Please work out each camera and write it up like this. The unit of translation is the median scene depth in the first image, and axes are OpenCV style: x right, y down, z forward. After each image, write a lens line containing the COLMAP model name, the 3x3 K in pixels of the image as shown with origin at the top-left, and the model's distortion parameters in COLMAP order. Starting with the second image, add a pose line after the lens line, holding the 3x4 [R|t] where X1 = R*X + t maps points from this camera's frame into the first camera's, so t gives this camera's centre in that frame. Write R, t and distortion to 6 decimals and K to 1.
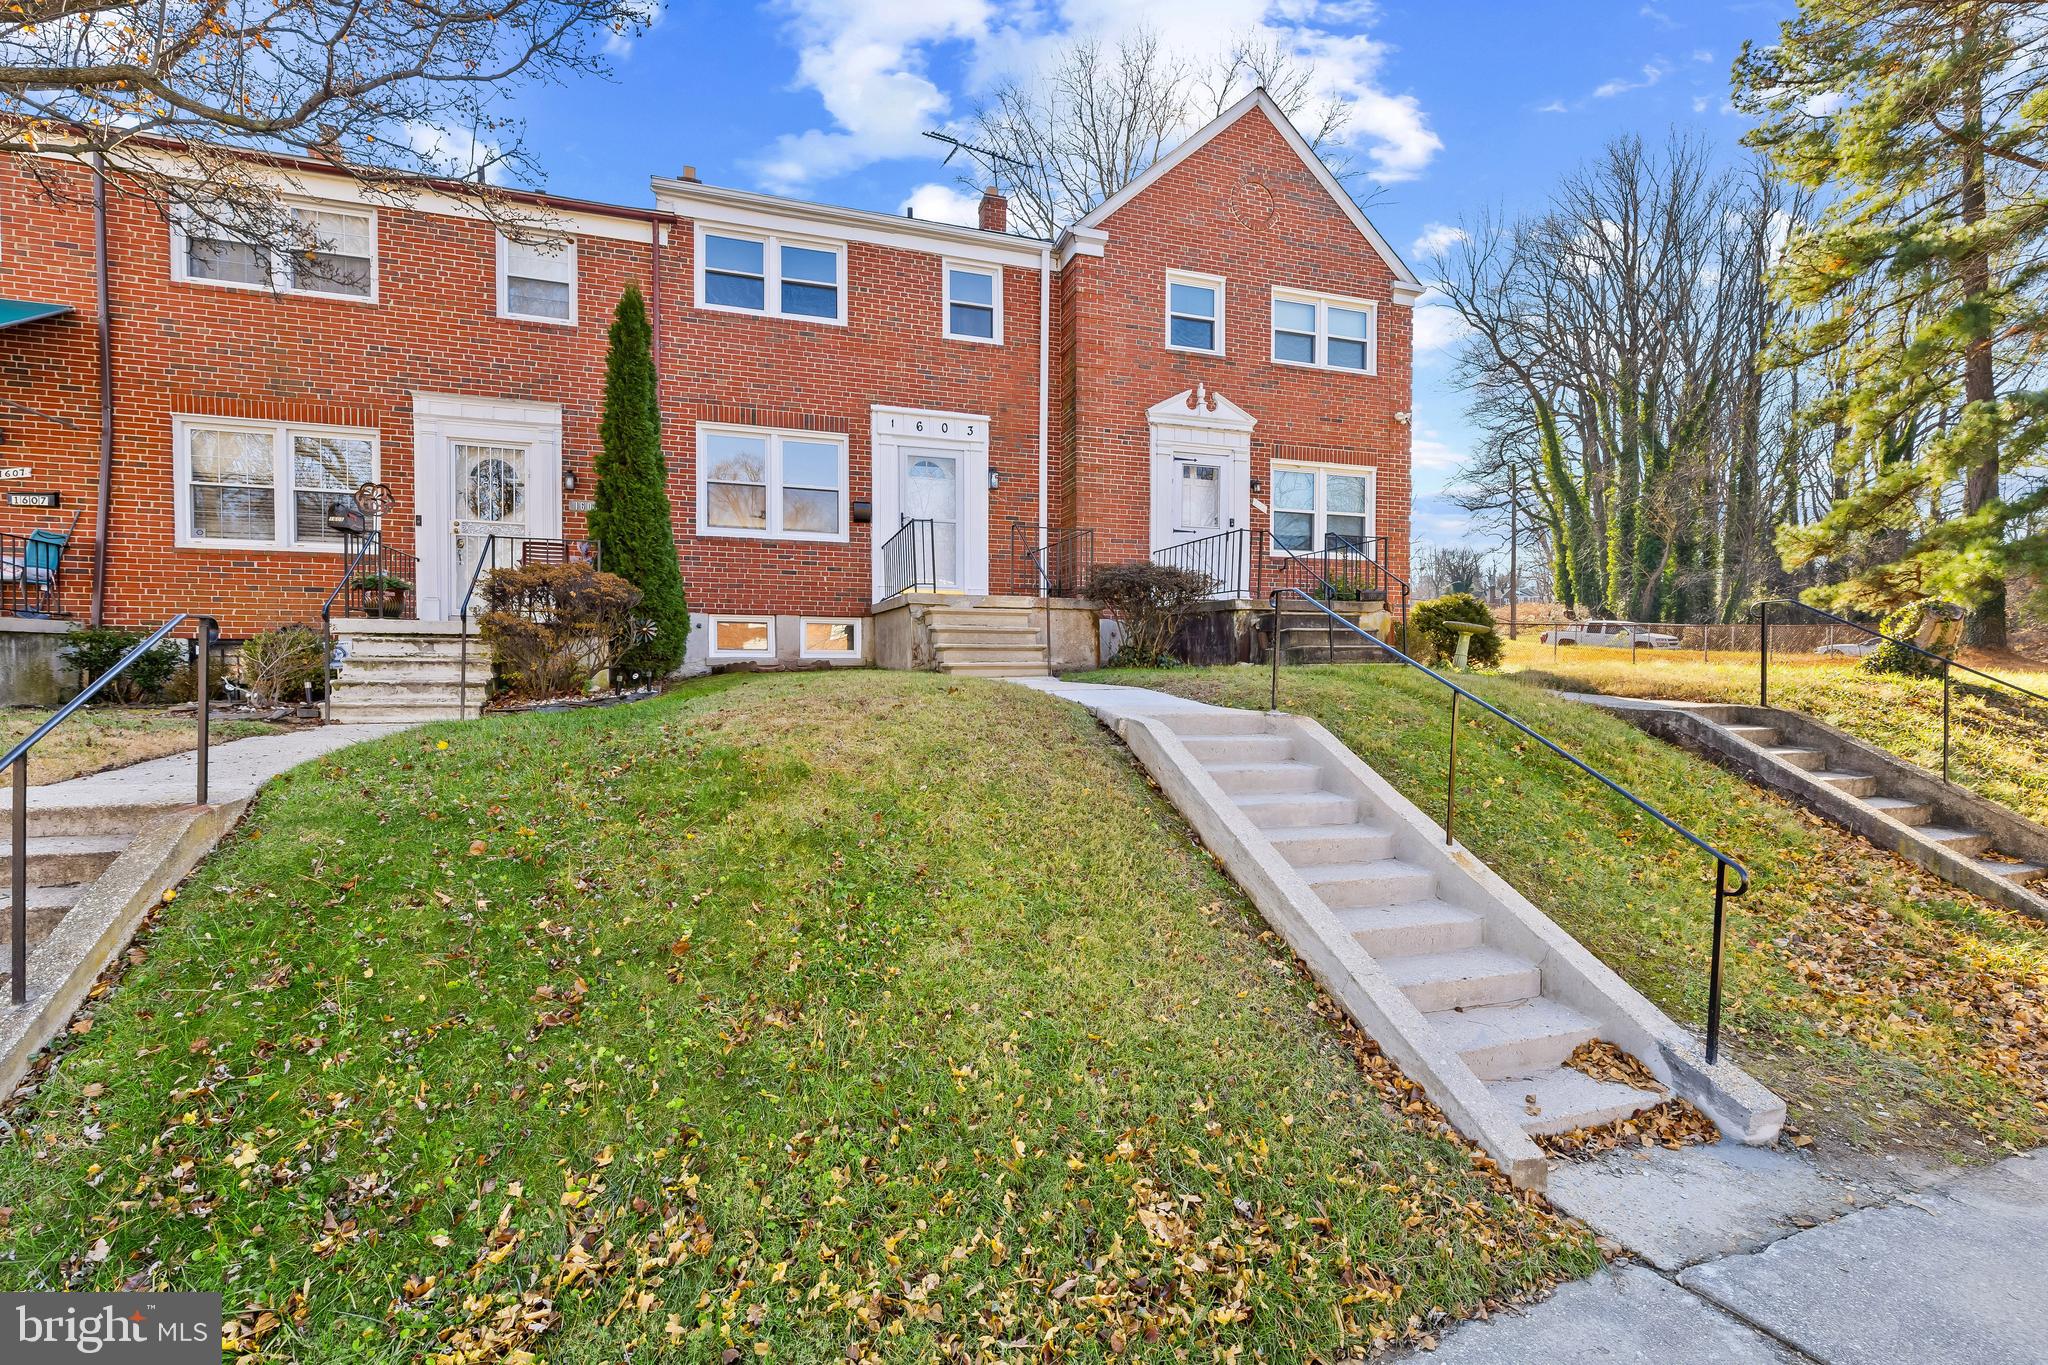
lens RADIAL K [[939.1, 0, 1022.4], [0, 939.1, 659.4], [0, 0, 1]] dist [0.003407, -0.000305]
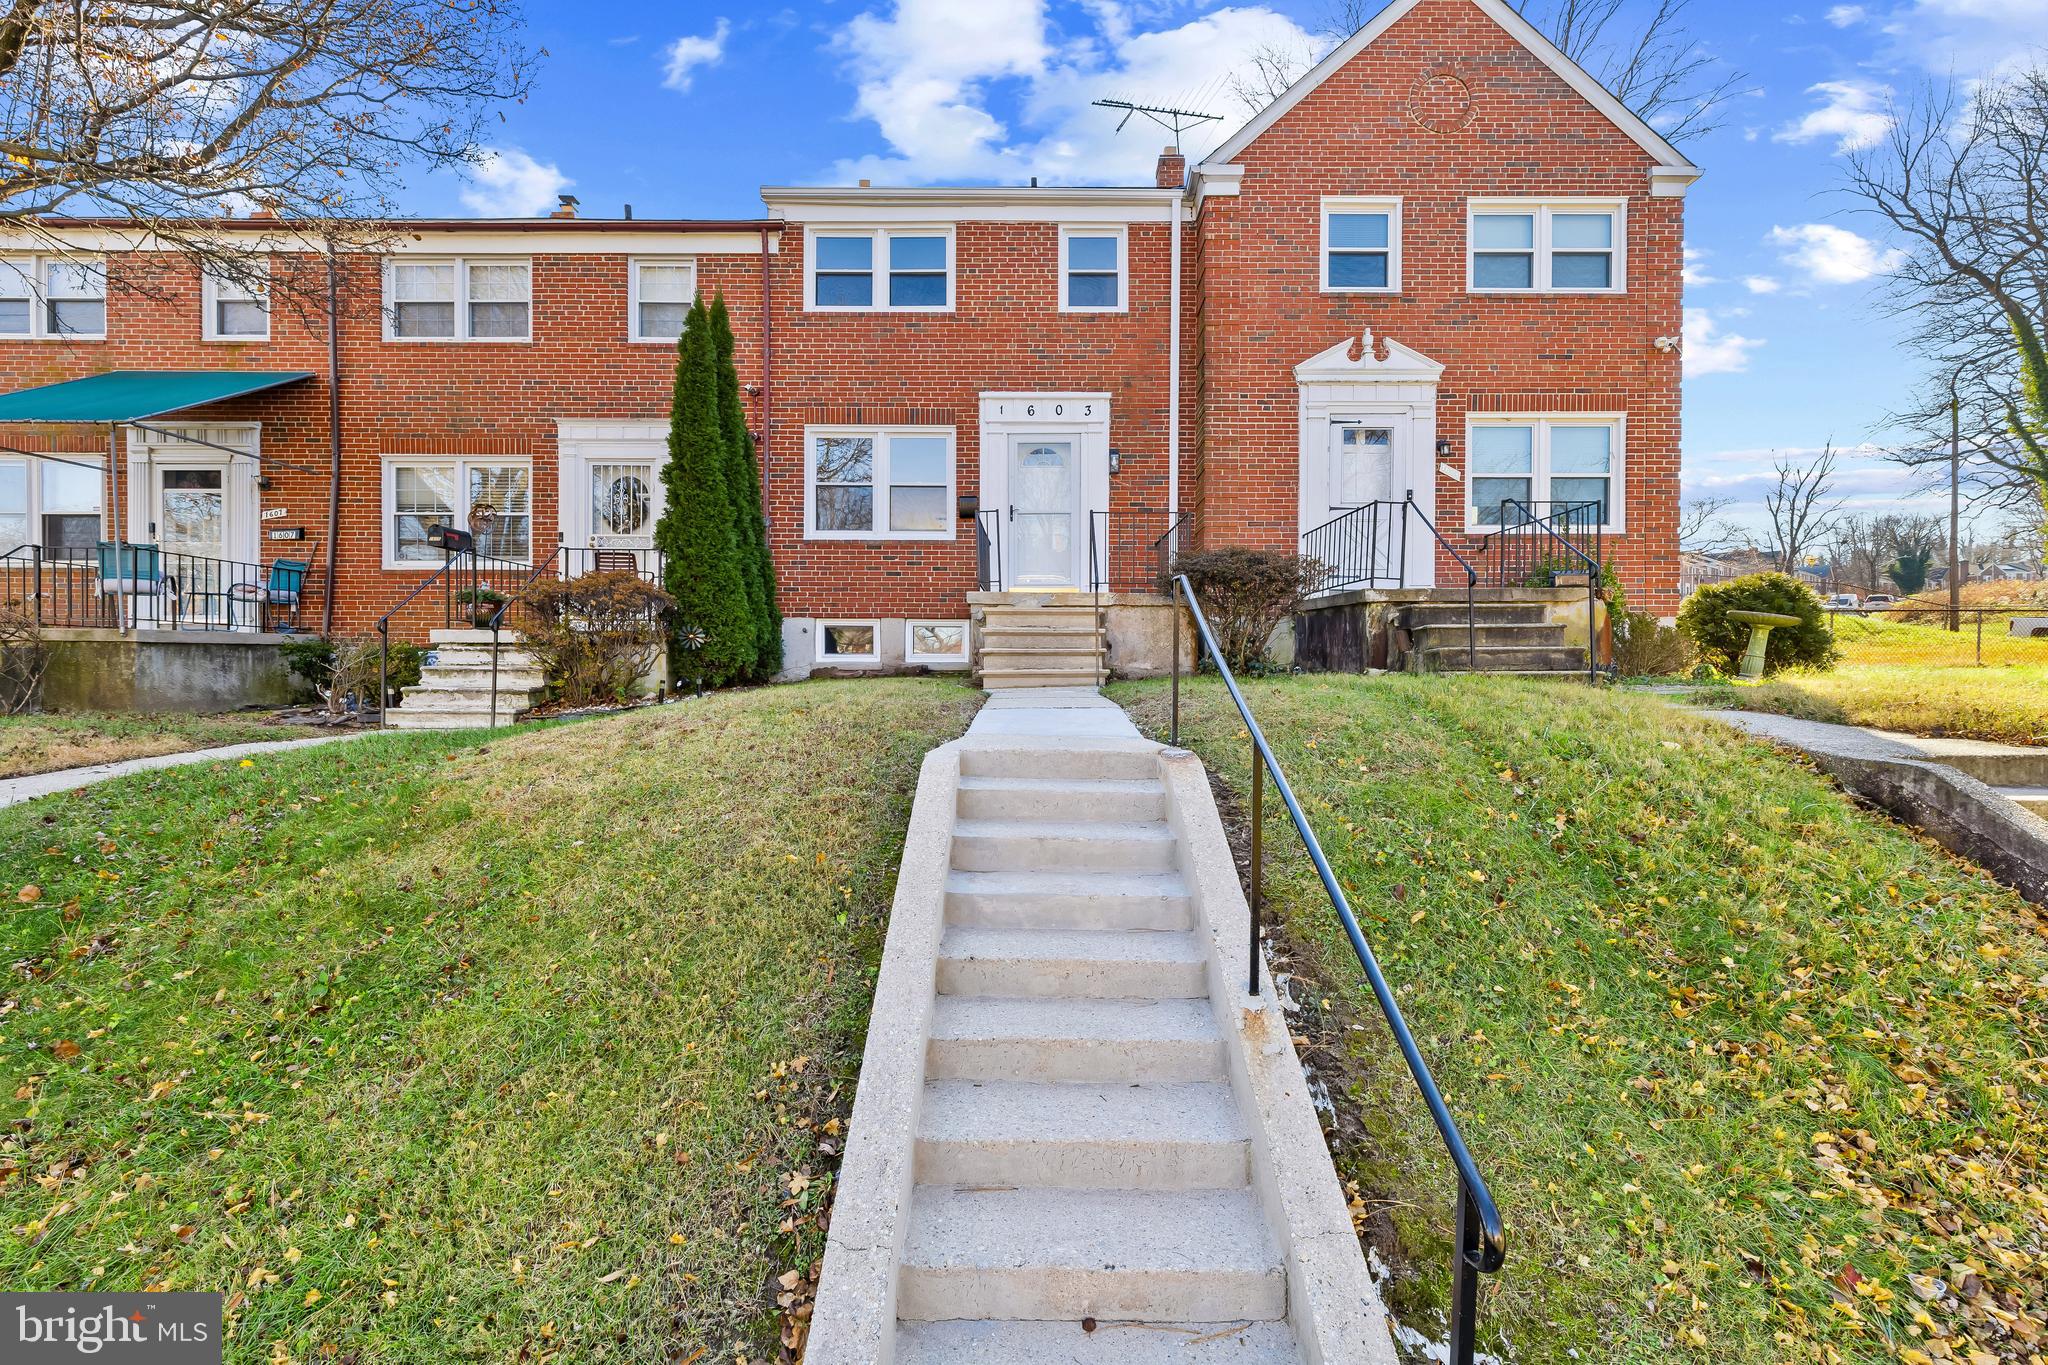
lens RADIAL K [[928.7, 0, 1021.7], [0, 928.7, 650.7], [0, 0, 1]] dist [0.001392, -0.000093]
pose [[0.944801, -0.005315, -0.327602, 0.174496], [0.003388, 0.999973, -0.006453, -0.006473], [0.327628, 0.004986, 0.944794, 0.133548]]
